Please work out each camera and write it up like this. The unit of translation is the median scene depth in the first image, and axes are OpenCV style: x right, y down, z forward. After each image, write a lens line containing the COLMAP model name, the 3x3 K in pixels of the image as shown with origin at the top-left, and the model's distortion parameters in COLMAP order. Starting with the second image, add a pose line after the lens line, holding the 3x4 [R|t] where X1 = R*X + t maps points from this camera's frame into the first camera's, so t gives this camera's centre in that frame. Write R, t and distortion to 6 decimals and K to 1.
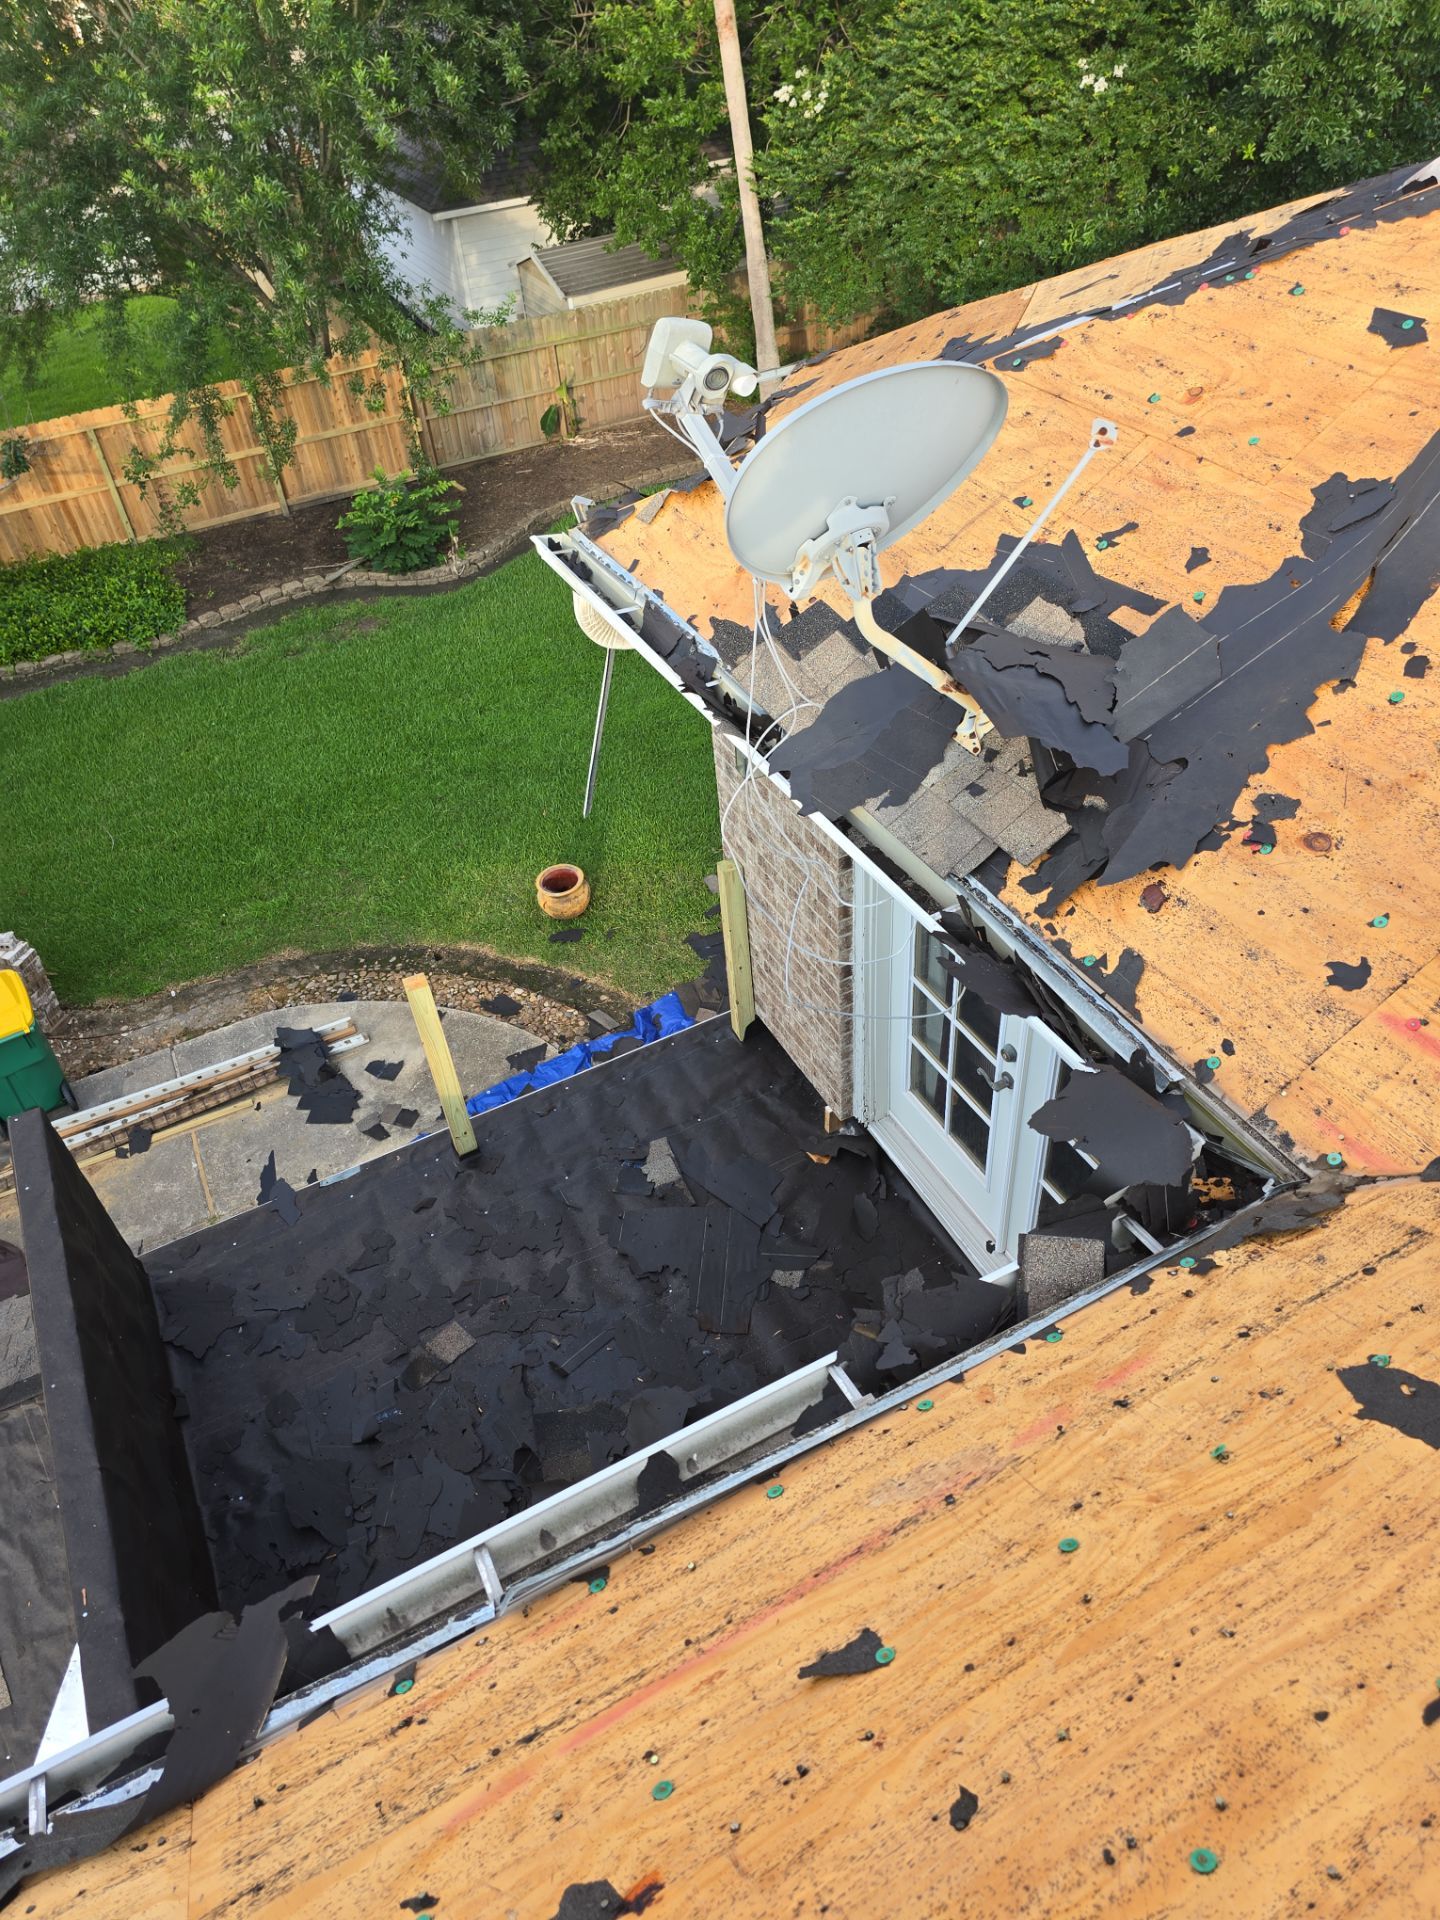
lens RADIAL K [[1272.3, 0, 718.0], [0, 1272.3, 958.9], [0, 0, 1]] dist [0.051384, -0.045113]
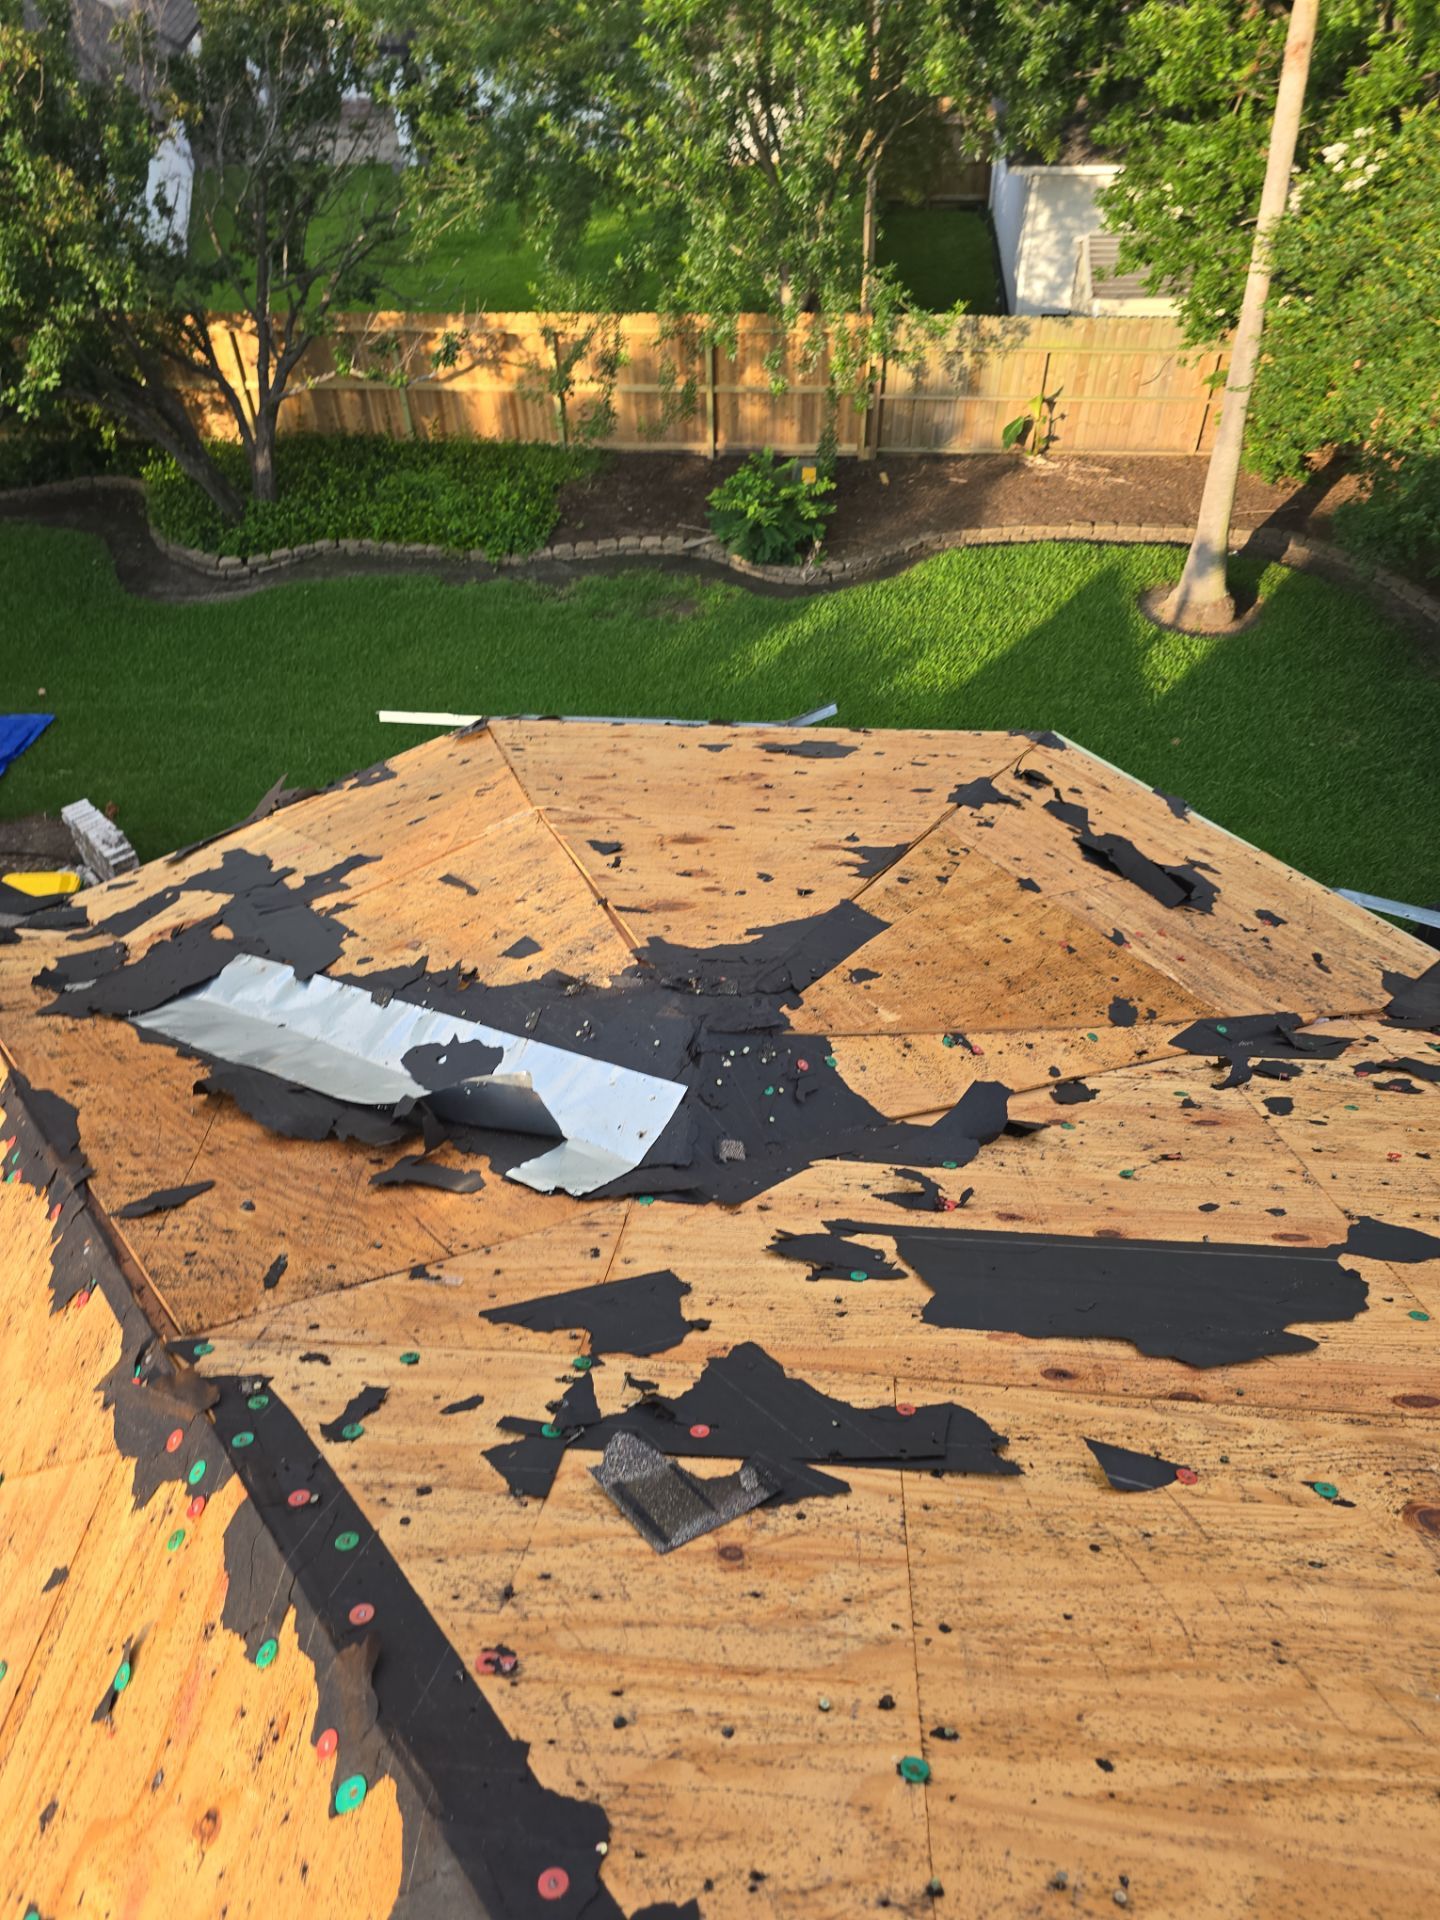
lens RADIAL K [[1272.3, 0, 718.0], [0, 1272.3, 958.9], [0, 0, 1]] dist [0.051384, -0.045113]
pose [[0.843136, 0.416297, -0.340322, 0.180855], [-0.383290, 0.909205, 0.162590, -0.180212], [0.377108, -0.006643, 0.926146, 0.108389]]
